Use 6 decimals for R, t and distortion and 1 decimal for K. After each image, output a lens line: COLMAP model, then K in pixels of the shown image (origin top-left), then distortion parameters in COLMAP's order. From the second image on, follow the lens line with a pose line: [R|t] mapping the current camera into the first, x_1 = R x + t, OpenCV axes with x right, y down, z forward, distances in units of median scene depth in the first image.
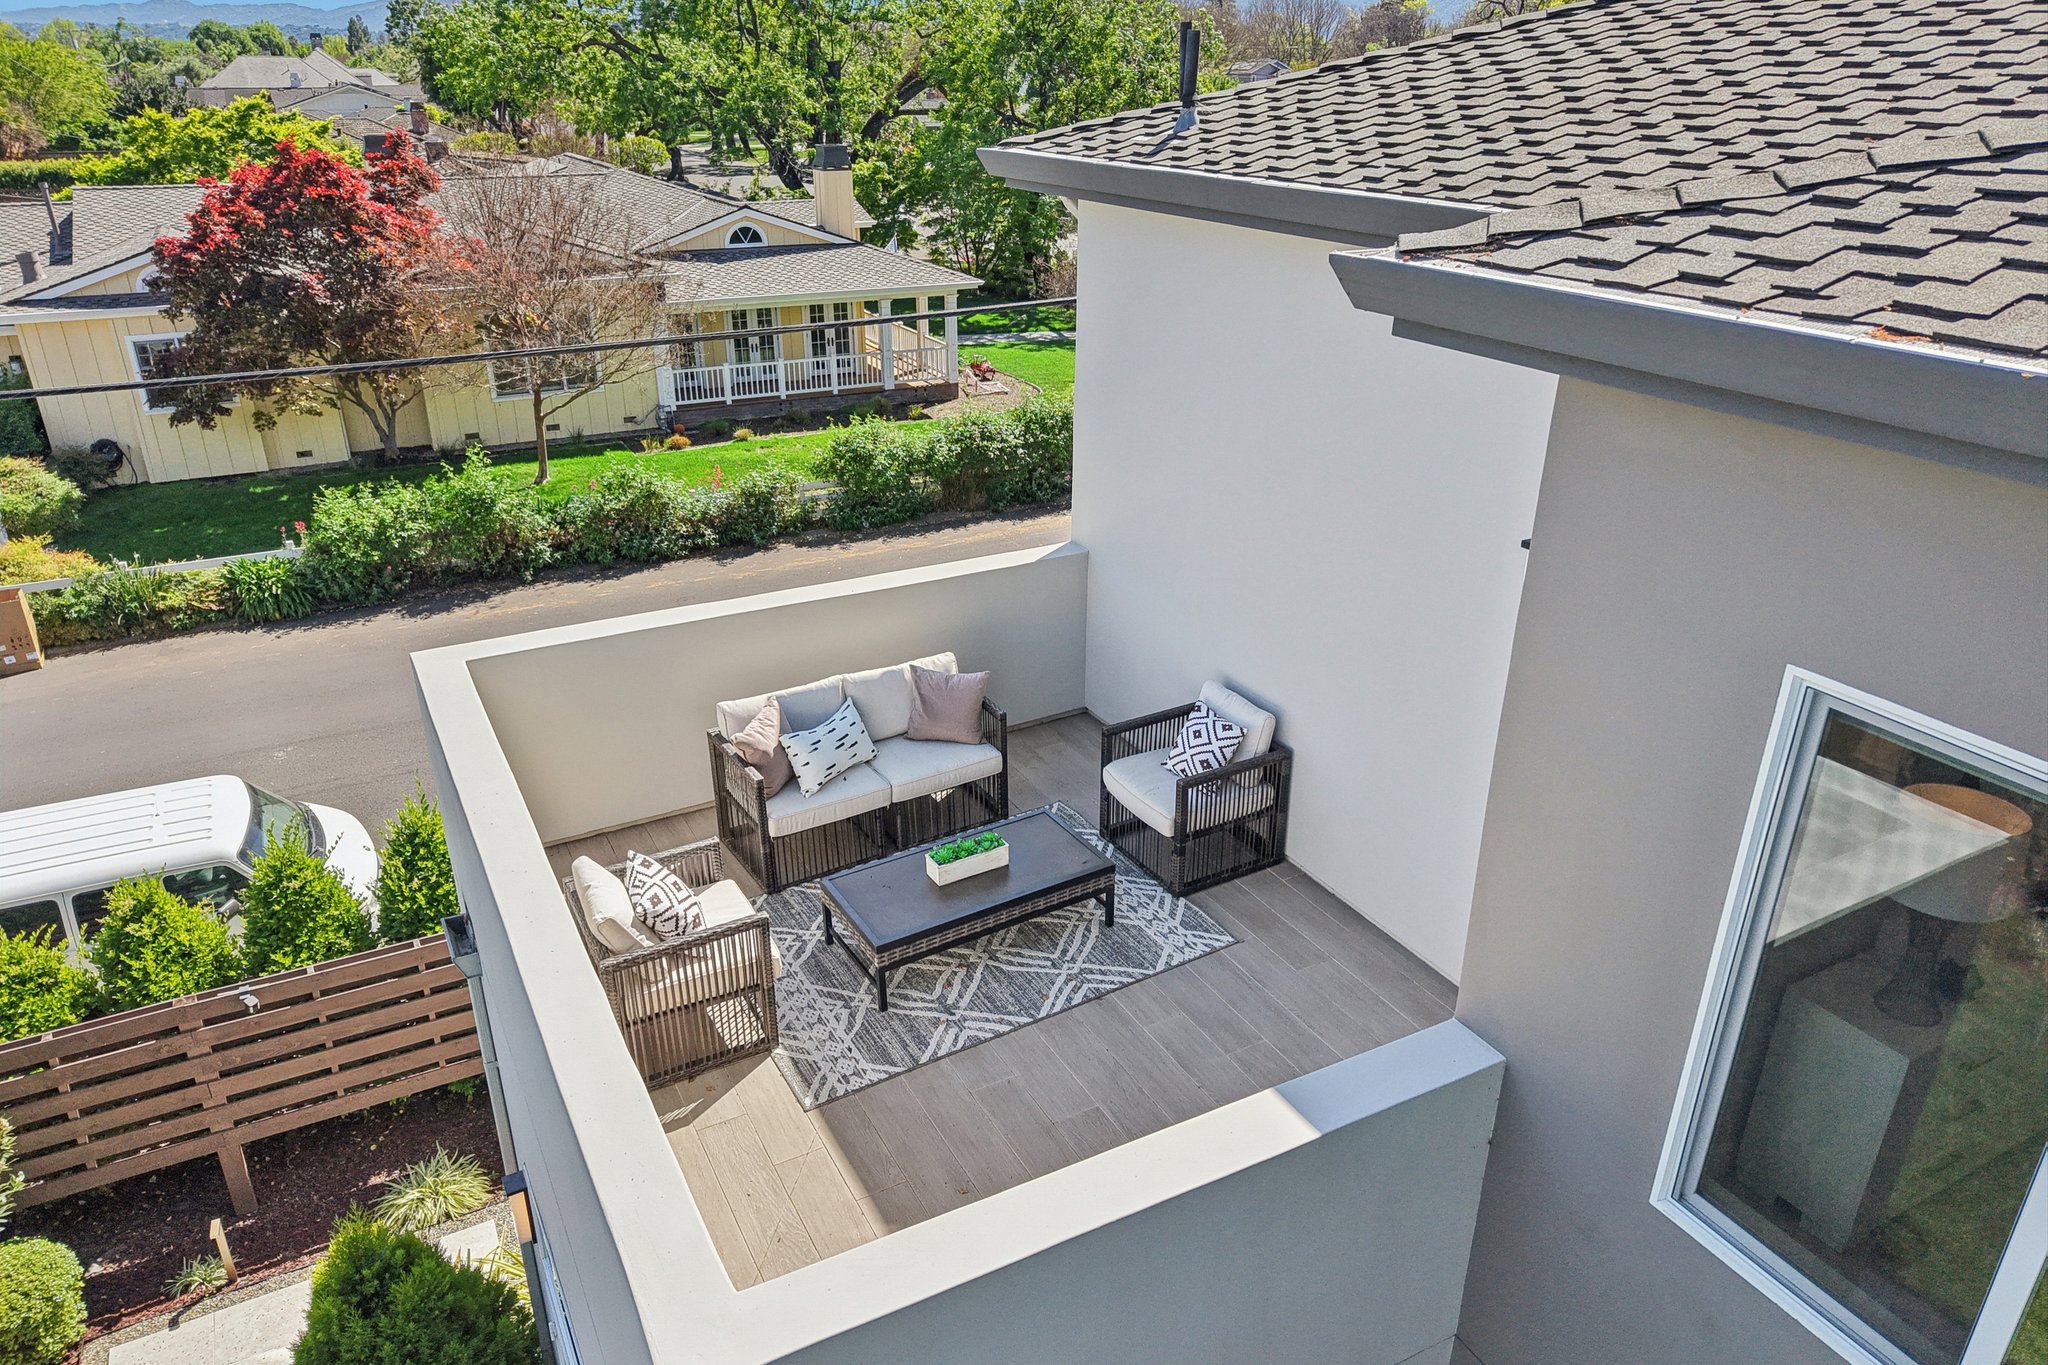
lens RADIAL K [[1361.7, 0, 1022.9], [0, 1361.7, 673.6], [0, 0, 1]] dist [0.007087, 0.000372]
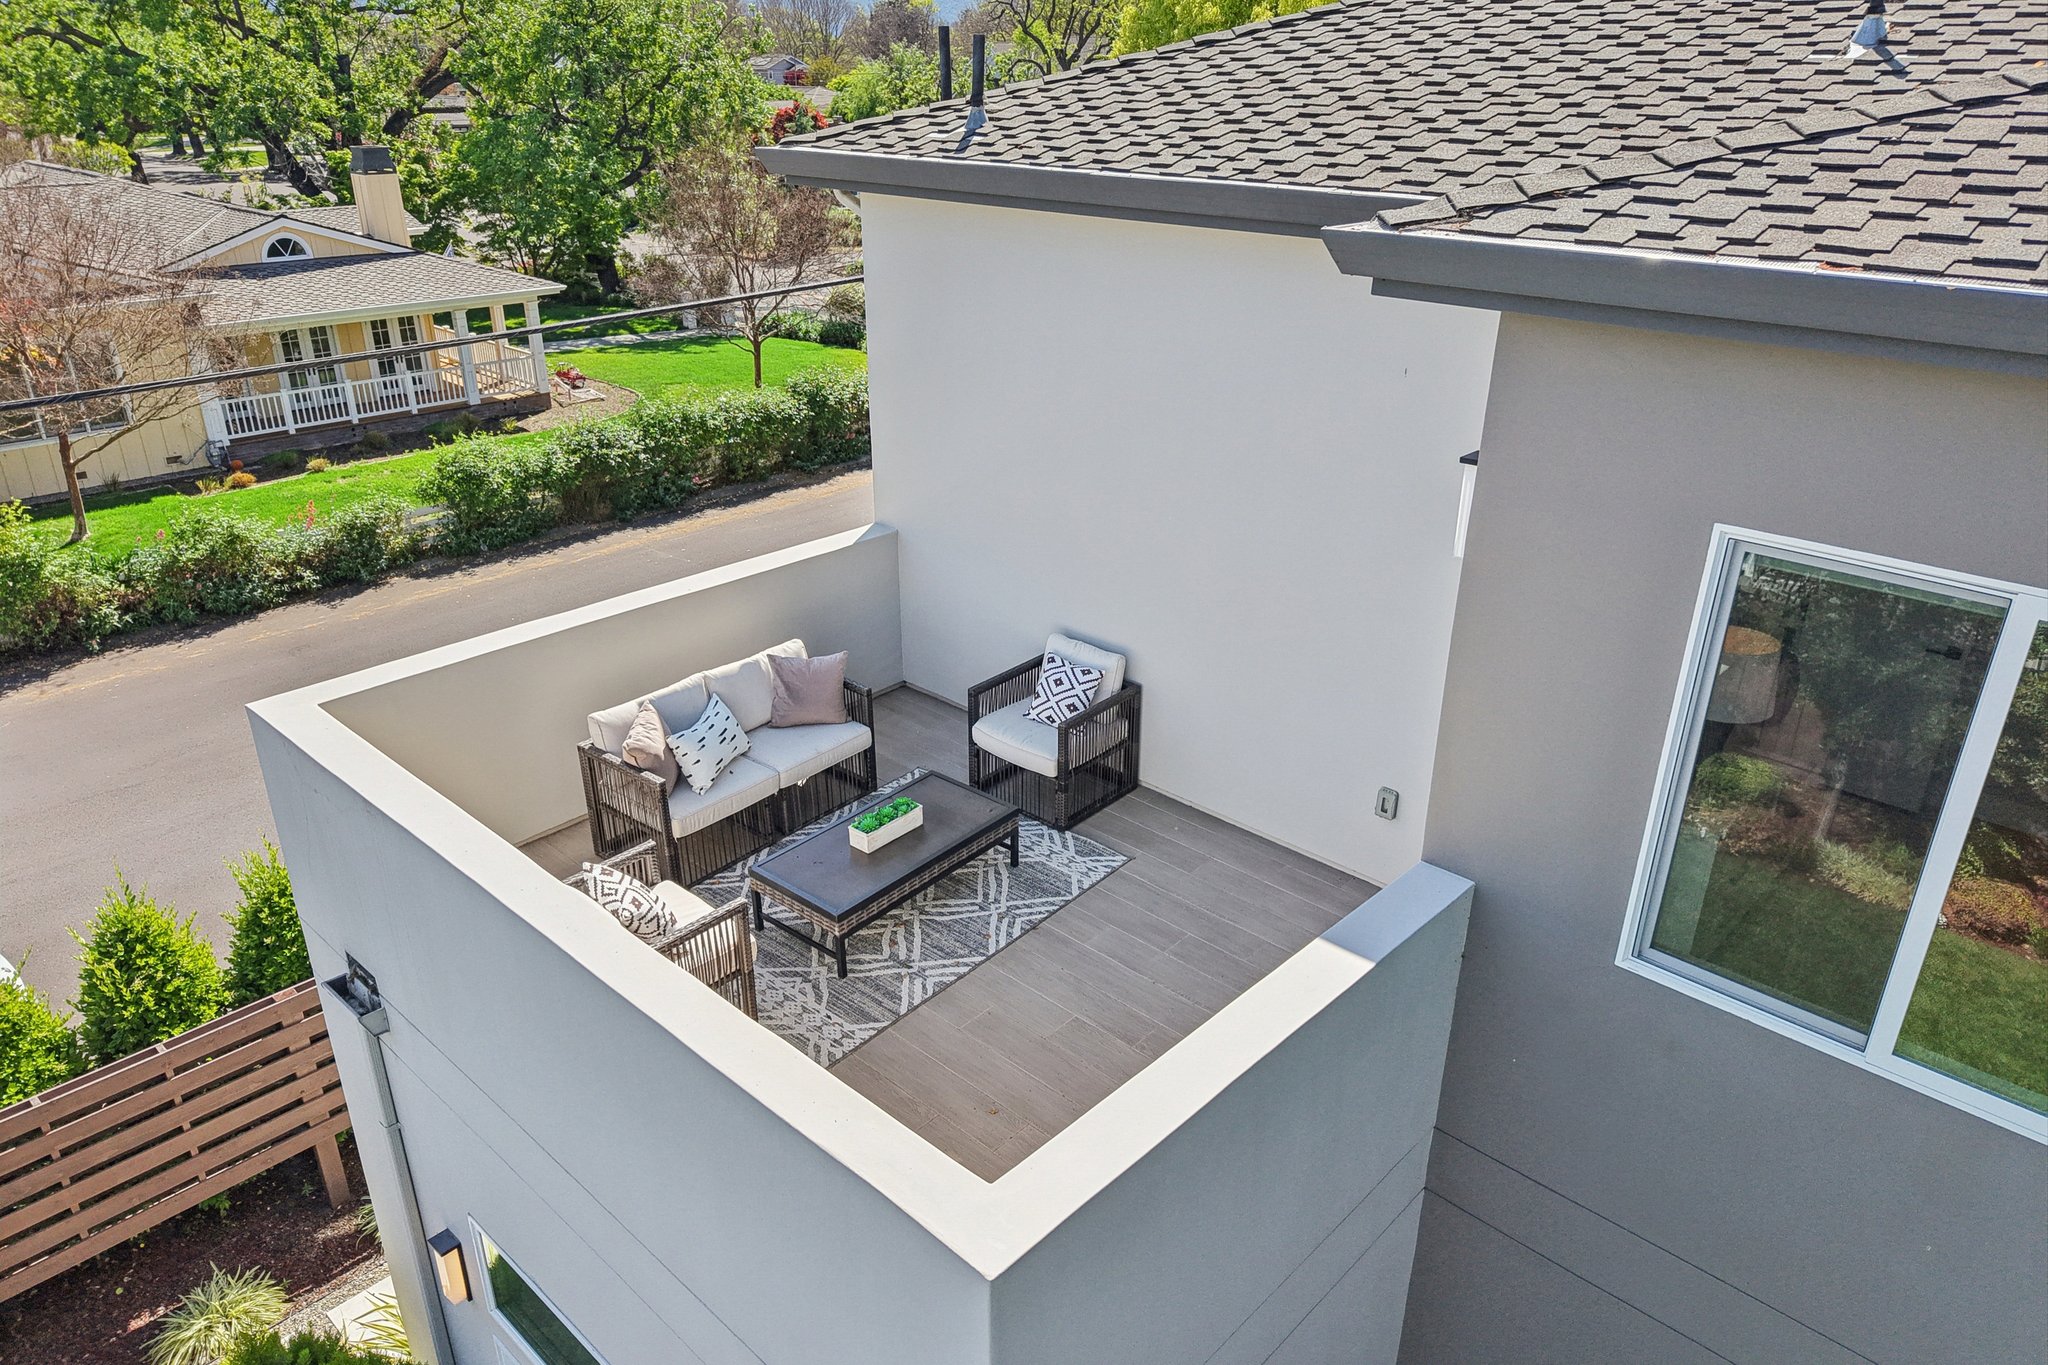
lens RADIAL K [[1363.8, 0, 1016.2], [0, 1363.8, 668.1], [0, 0, 1]] dist [-0.008891, 0.019228]
pose [[0.949718, -0.129319, 0.285153, -0.124796], [0.129023, 0.991442, 0.019907, 0.004936], [-0.285287, 0.017886, 0.958275, -0.019964]]
